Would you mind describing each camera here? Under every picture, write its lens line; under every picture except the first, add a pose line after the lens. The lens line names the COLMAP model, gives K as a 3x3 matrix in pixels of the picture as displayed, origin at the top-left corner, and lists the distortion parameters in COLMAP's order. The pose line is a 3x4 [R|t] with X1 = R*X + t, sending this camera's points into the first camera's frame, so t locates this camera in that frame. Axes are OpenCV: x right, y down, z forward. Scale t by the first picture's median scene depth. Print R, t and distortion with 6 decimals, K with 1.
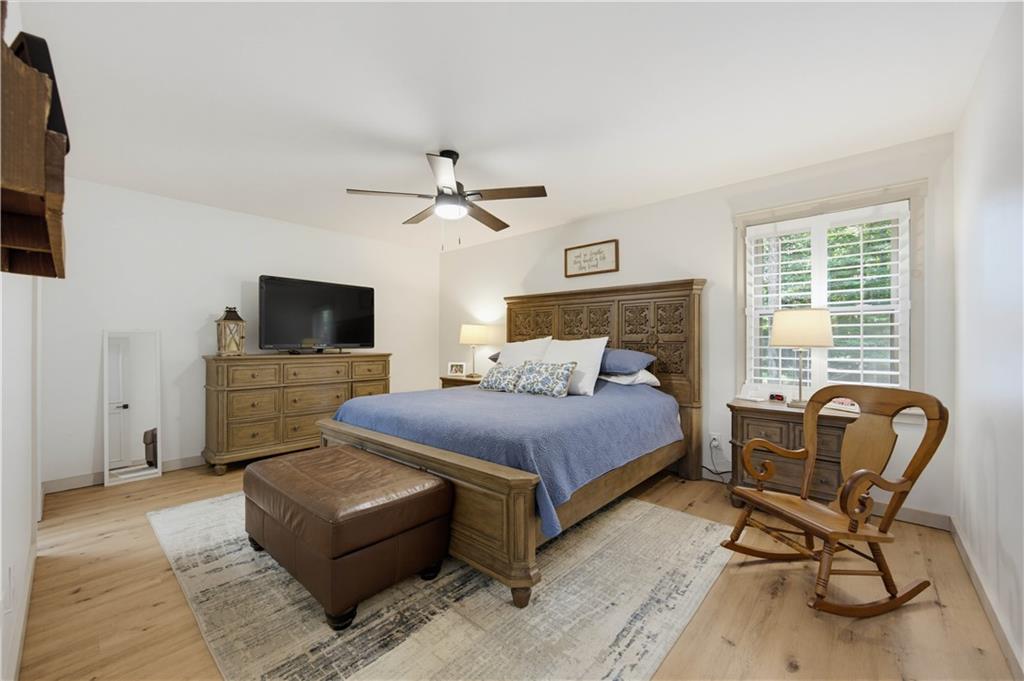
lens RADIAL K [[404.3, 0, 509.9], [0, 404.3, 338.6], [0, 0, 1]] dist [-0.000525, -0.001218]
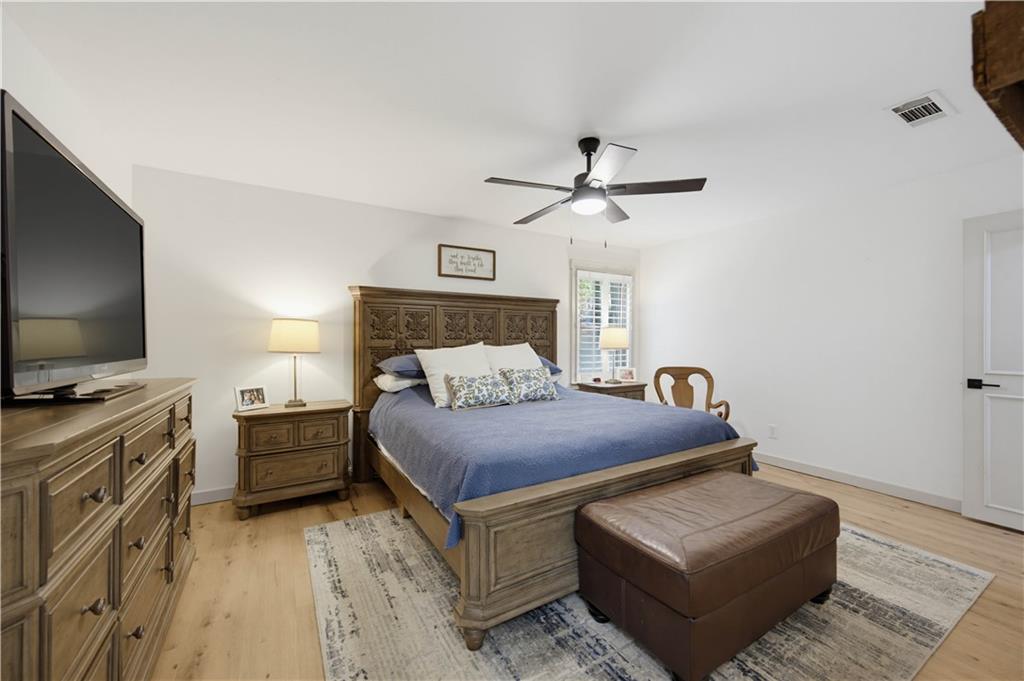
lens RADIAL K [[404.3, 0, 513.0], [0, 404.3, 344.3], [0, 0, 1]] dist [-0.000525, -0.001218]
pose [[0.288360, -0.000255, 0.957522, -0.740578], [-0.003333, 0.999994, 0.001270, -0.000666], [-0.957516, -0.003558, 0.288357, 0.641501]]
